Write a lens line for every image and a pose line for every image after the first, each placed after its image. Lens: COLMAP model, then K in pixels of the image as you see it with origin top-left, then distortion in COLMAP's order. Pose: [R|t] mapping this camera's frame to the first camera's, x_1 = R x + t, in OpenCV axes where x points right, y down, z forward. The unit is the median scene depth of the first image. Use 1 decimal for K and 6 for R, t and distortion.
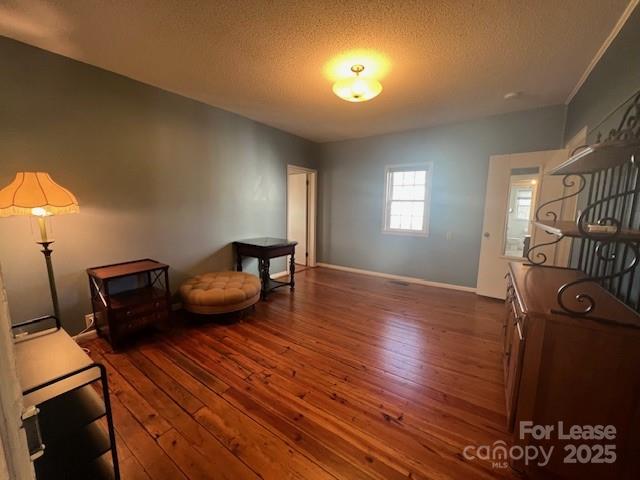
lens RADIAL K [[257.2, 0, 320.0], [0, 257.2, 240.0], [0, 0, 1]] dist [-0.000148, -0.000074]
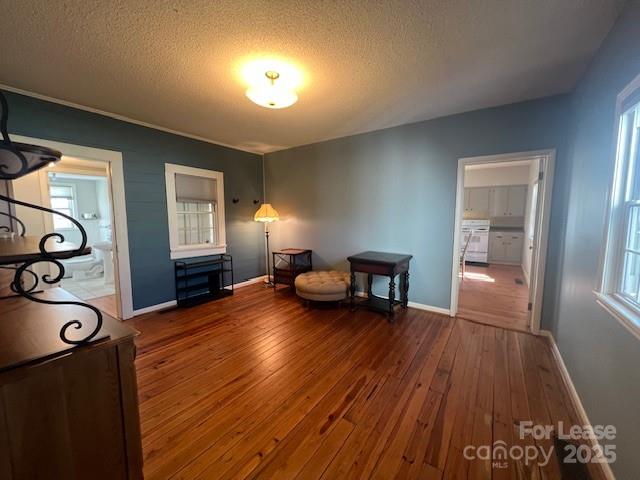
lens RADIAL K [[257.2, 0, 320.0], [0, 257.2, 240.0], [0, 0, 1]] dist [-0.000148, -0.000074]
pose [[-0.004525, 0.090474, -0.995889, 1.157665], [-0.137620, 0.986366, 0.090234, -0.175330], [0.990475, 0.137463, 0.007987, 1.254244]]
